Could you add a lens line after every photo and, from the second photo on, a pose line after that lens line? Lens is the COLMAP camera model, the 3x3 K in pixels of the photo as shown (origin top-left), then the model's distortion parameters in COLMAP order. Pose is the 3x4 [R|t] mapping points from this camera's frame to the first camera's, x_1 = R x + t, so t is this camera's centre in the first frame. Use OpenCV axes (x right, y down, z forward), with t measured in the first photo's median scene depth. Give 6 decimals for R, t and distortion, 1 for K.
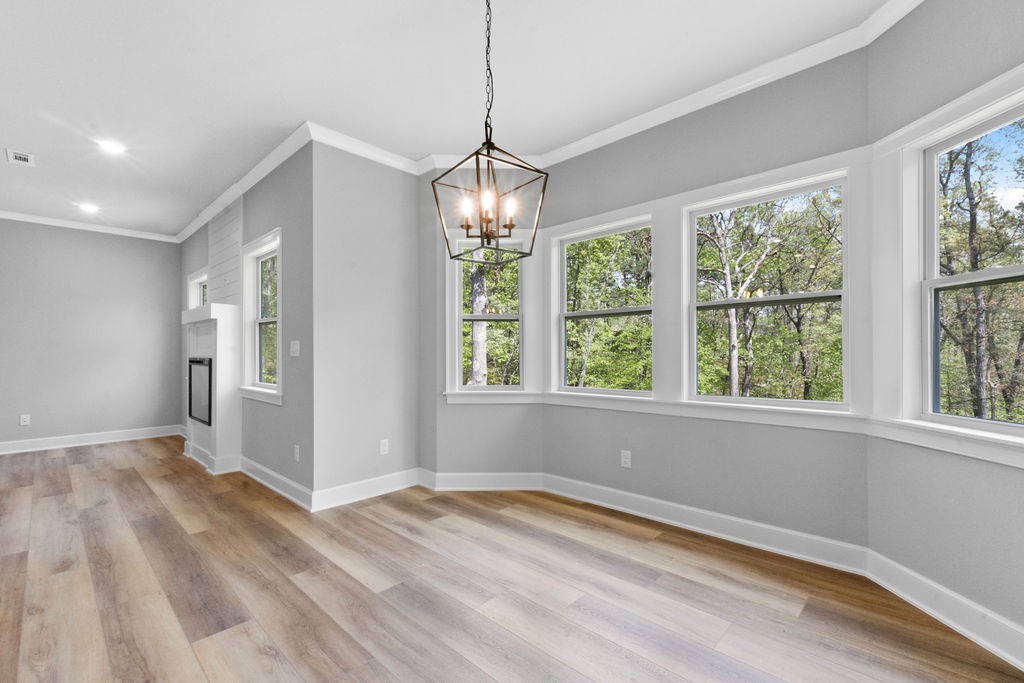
lens RADIAL K [[447.1, 0, 508.3], [0, 447.1, 353.2], [0, 0, 1]] dist [0.002698, 0.001581]
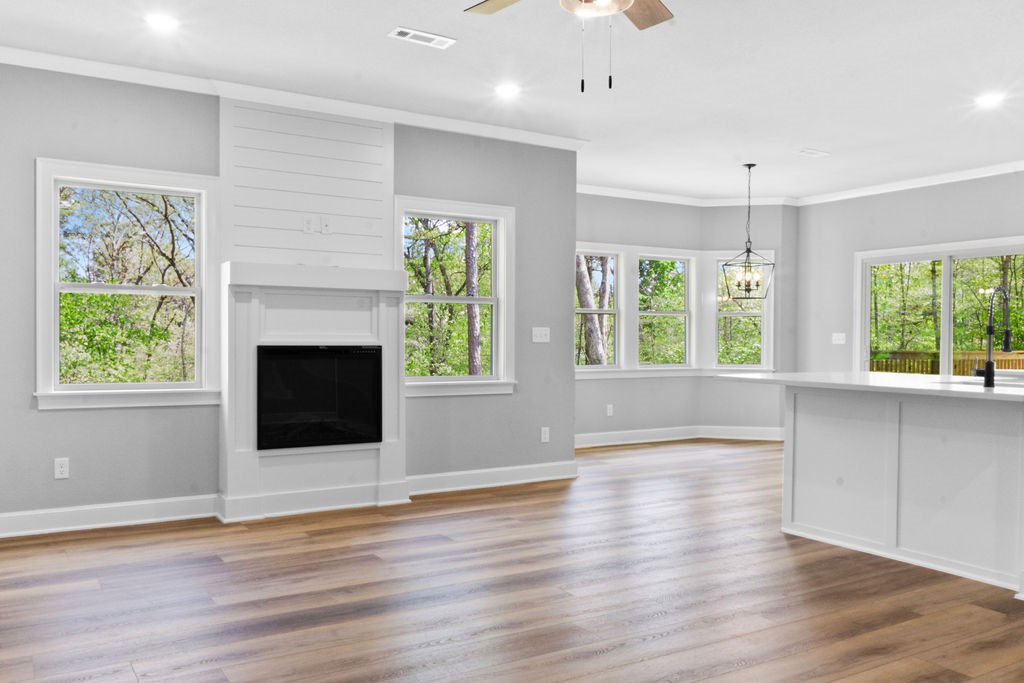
lens RADIAL K [[838.2, 0, 540.4], [0, 838.2, 354.8], [0, 0, 1]] dist [0.002315, -0.010411]
pose [[0.222106, -0.013200, 0.974933, -2.784618], [-0.004265, 0.999886, 0.014510, 0.010259], [-0.975013, -0.007381, 0.222024, 0.662730]]
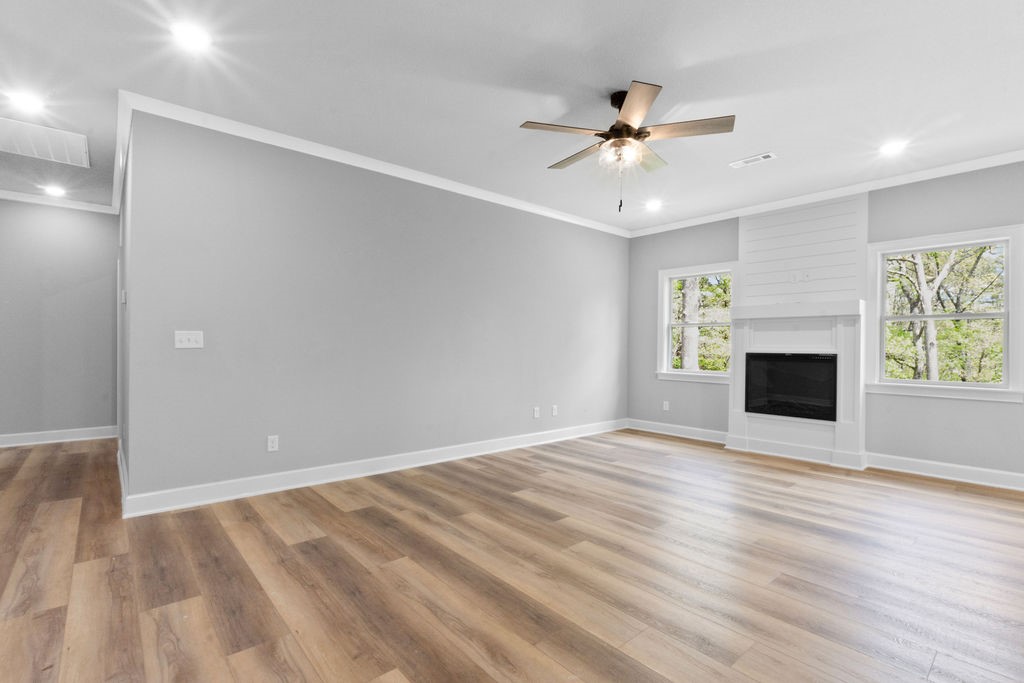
lens RADIAL K [[479.6, 0, 486.6], [0, 479.6, 345.1], [0, 0, 1]] dist [-0.003861, -0.002164]
pose [[0.993567, 0.010490, -0.112758, -1.955812], [-0.010953, 0.999934, -0.003487, 0.007184], [0.112714, 0.004699, 0.993616, -0.242662]]
